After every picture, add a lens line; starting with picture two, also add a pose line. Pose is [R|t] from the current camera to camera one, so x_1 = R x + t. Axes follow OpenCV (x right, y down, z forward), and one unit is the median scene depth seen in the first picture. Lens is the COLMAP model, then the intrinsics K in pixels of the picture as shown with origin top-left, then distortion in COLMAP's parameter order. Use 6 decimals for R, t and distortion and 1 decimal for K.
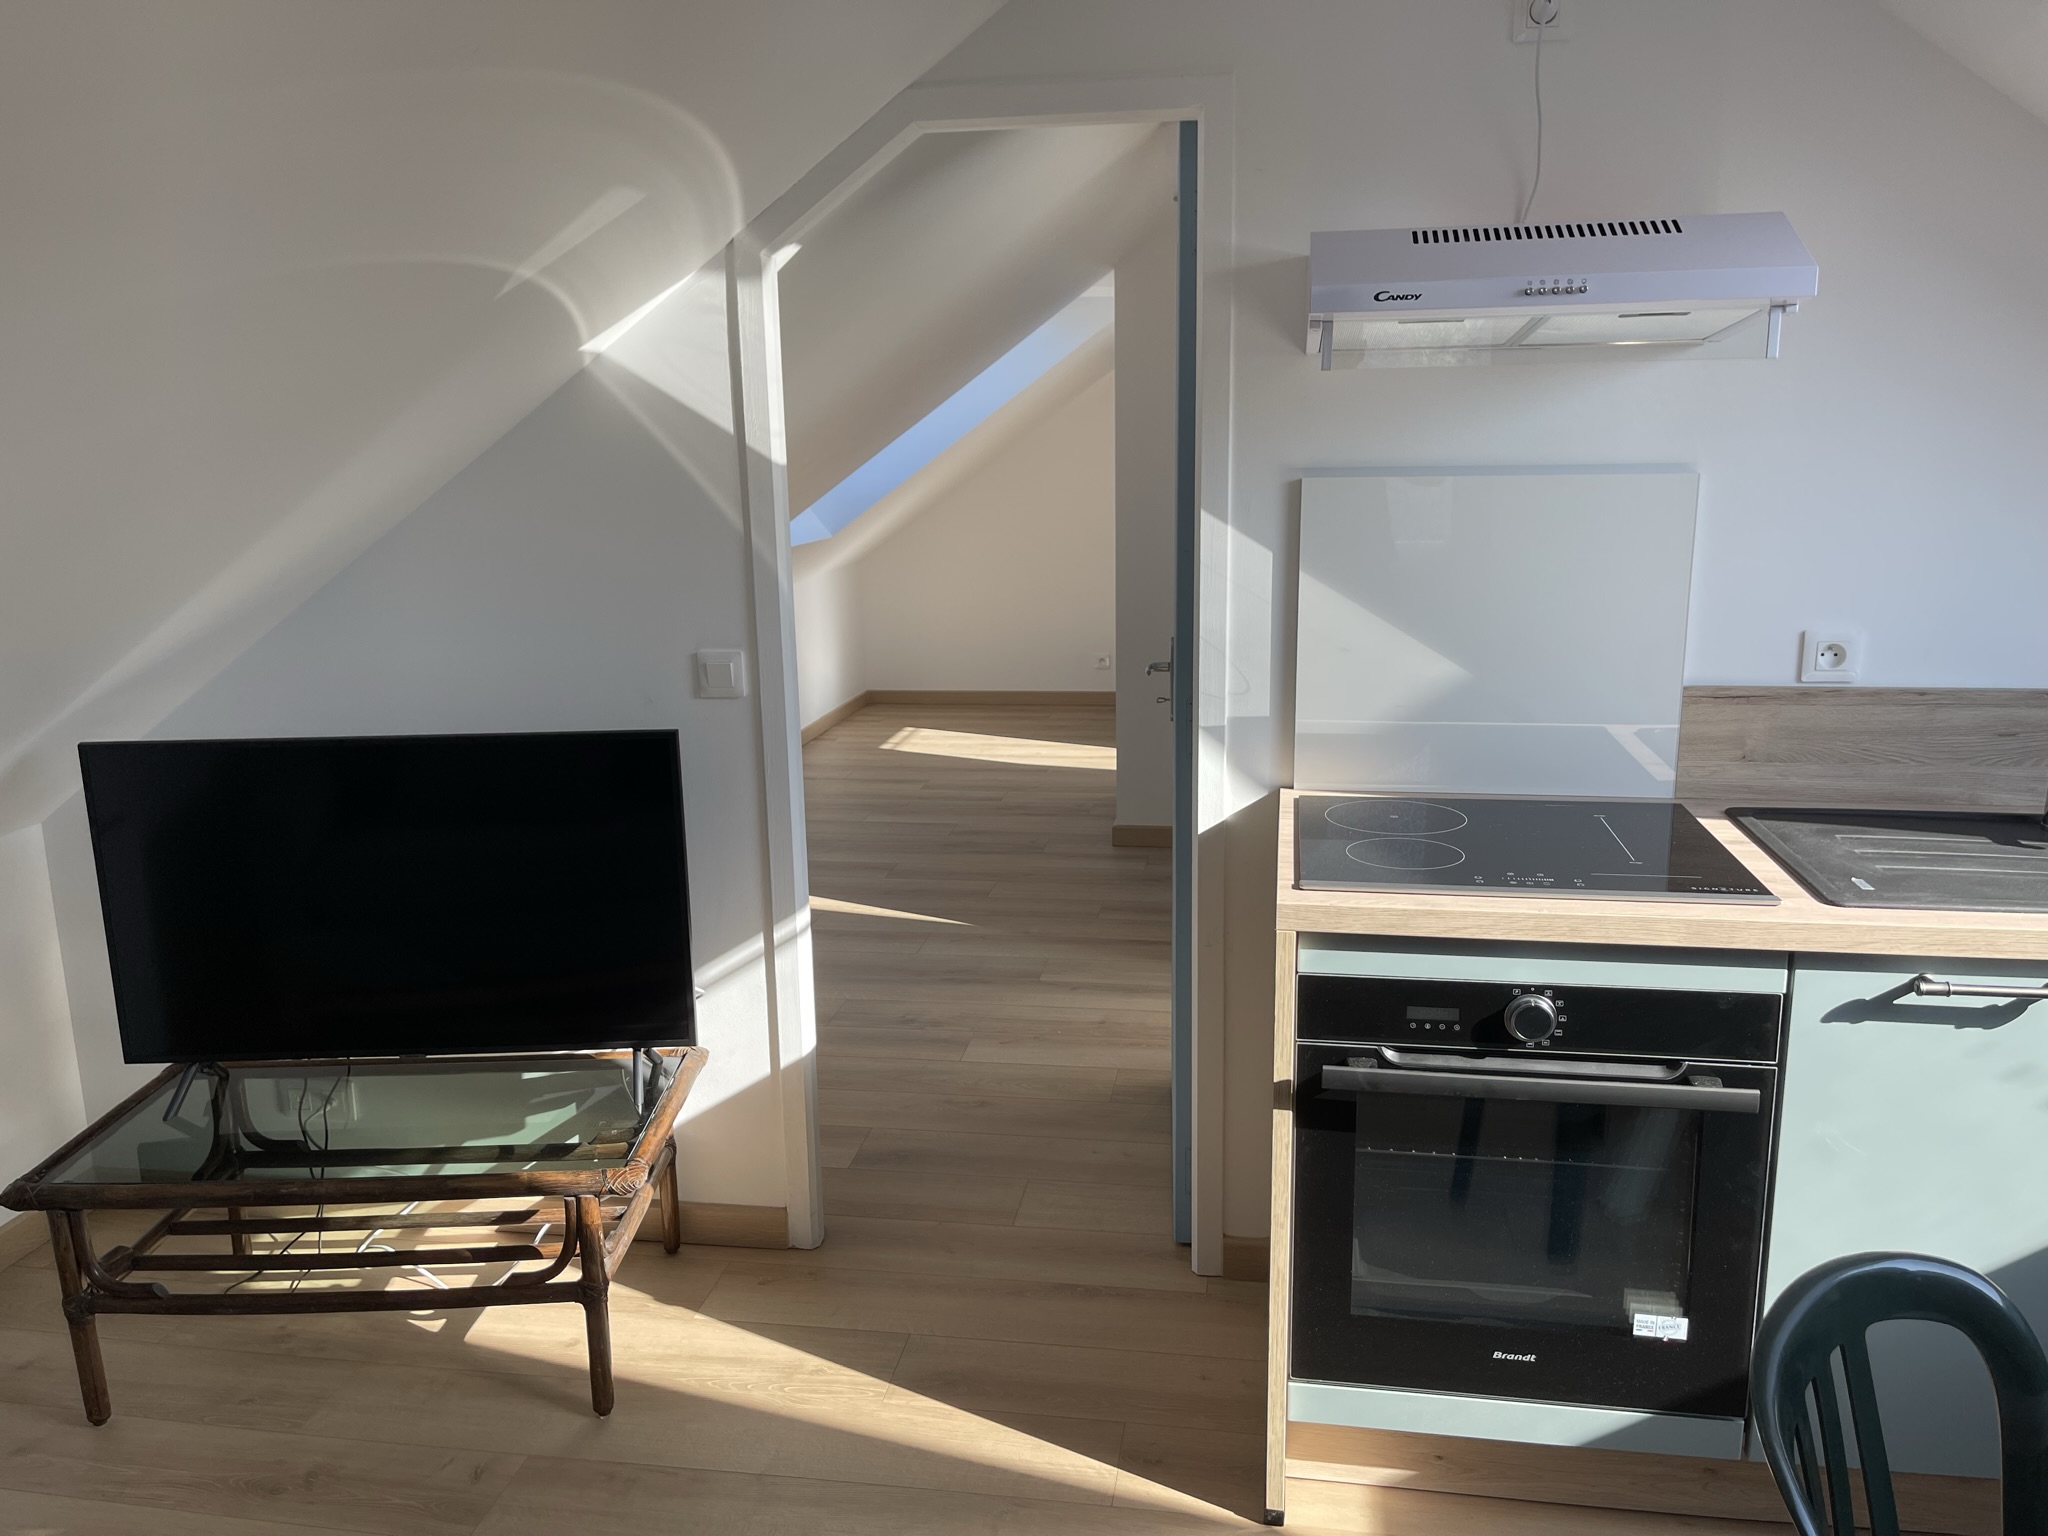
lens RADIAL K [[1544.8, 0, 1044.0], [0, 1544.8, 769.3], [0, 0, 1]] dist [0.086725, -0.110837]
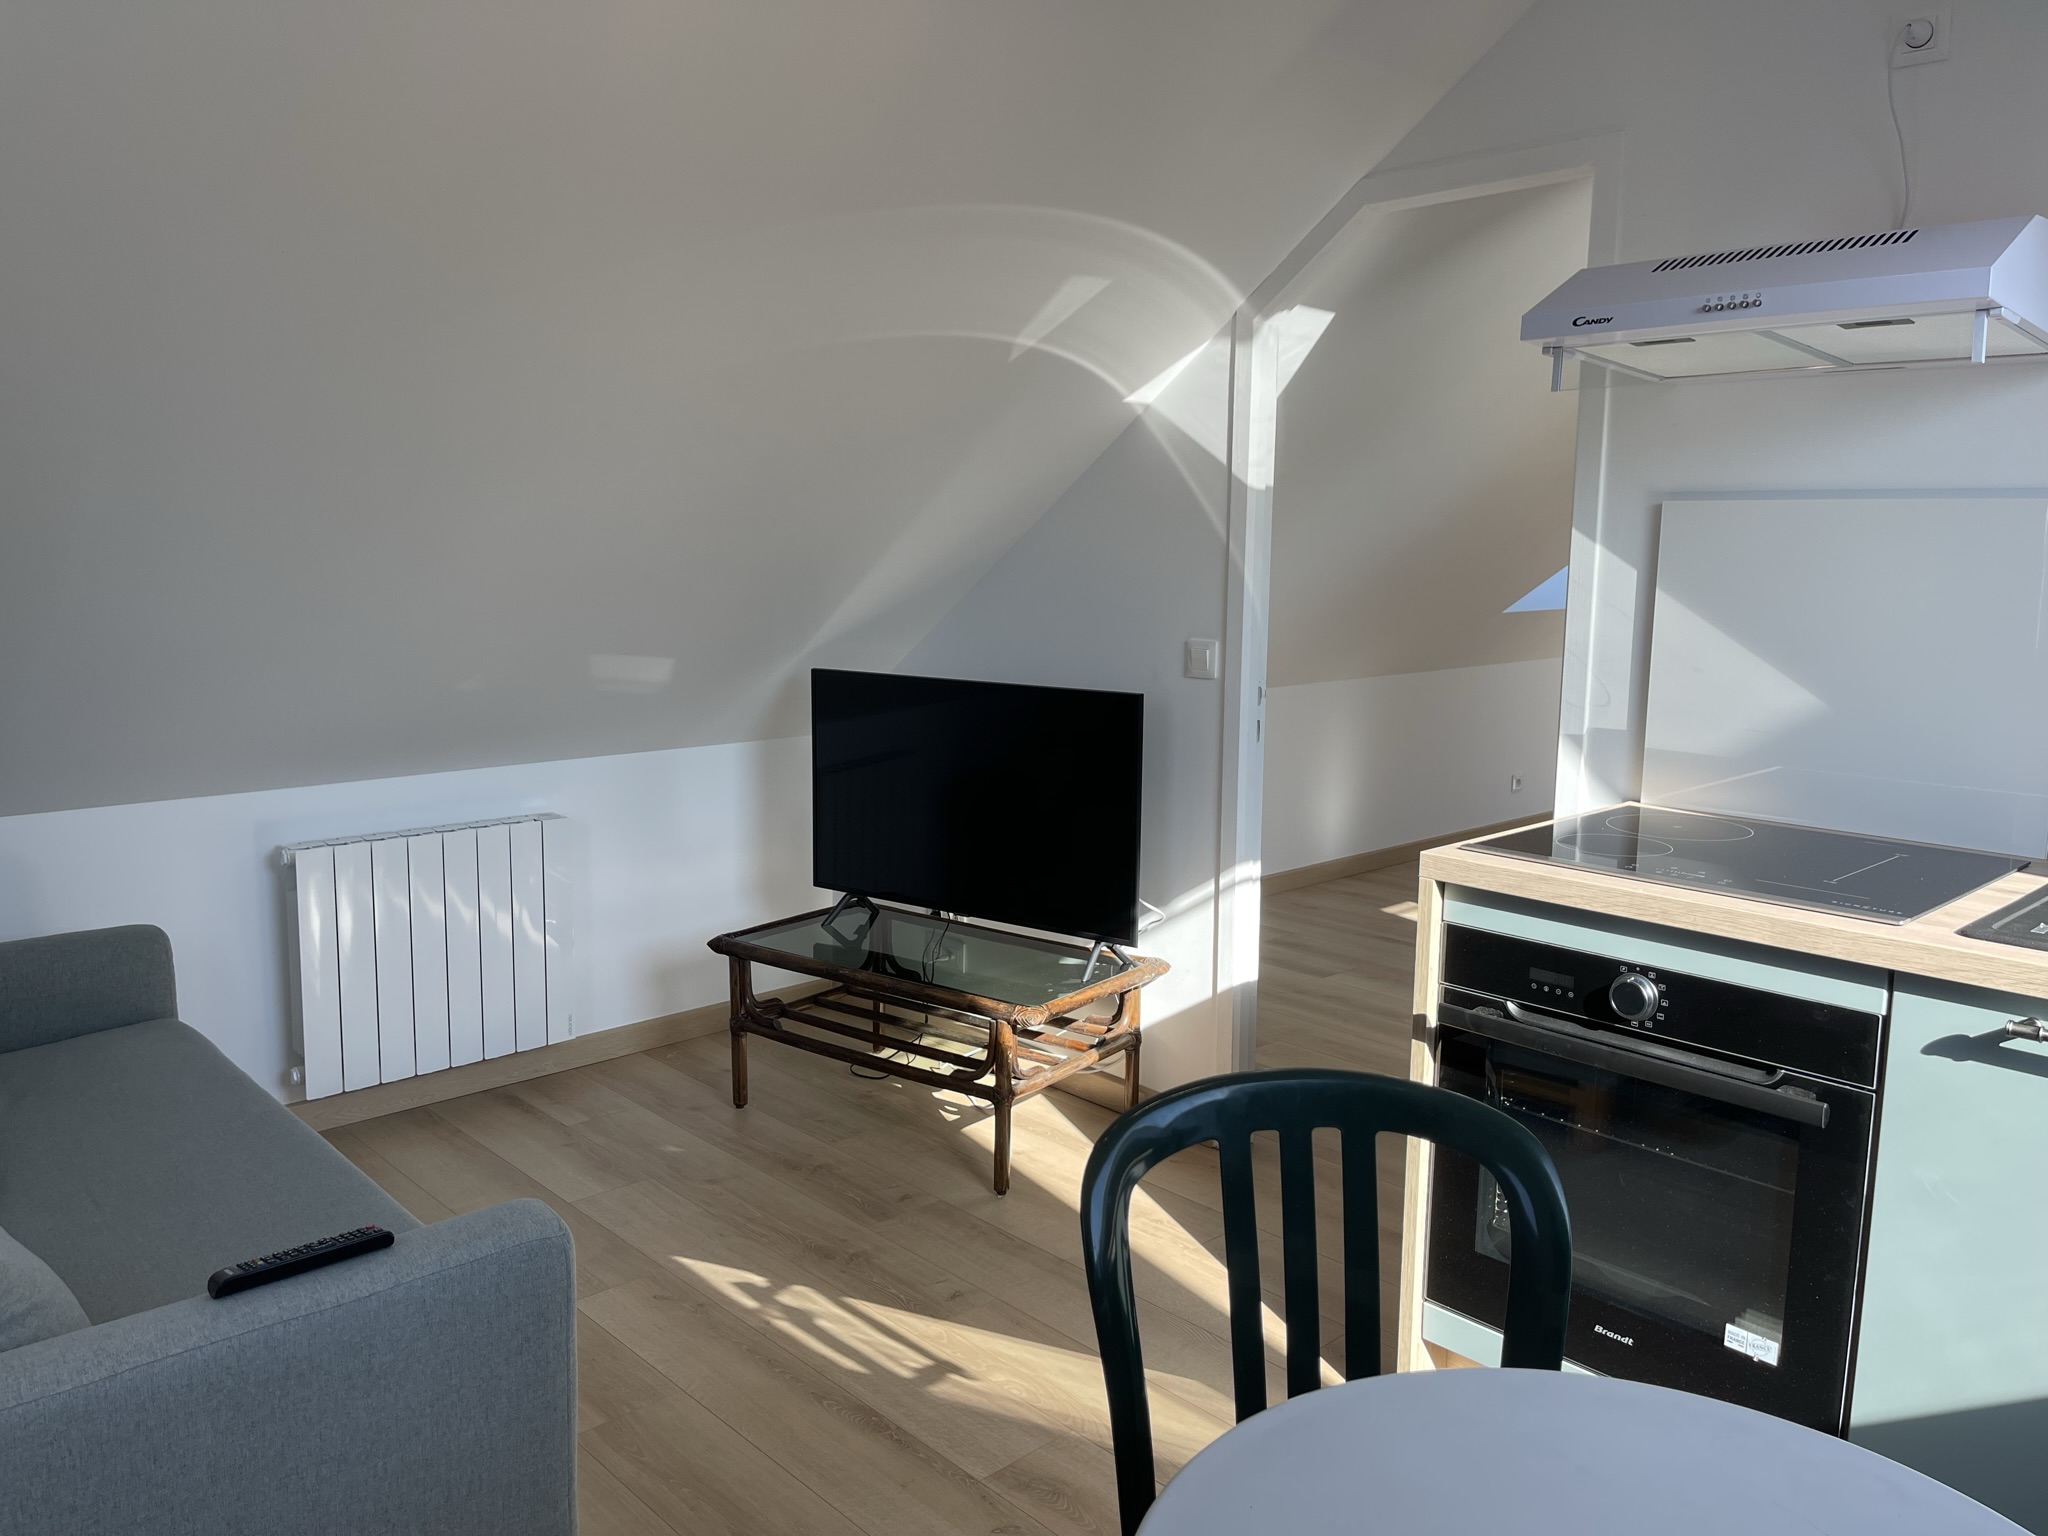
lens RADIAL K [[1544.8, 0, 1011.3], [0, 1544.8, 771.7], [0, 0, 1]] dist [0.086725, -0.110837]
pose [[0.789032, 0.119551, -0.602608, 0.483771], [-0.153431, 0.988147, -0.004860, 0.064939], [0.594884, 0.096294, 0.798023, -0.078024]]
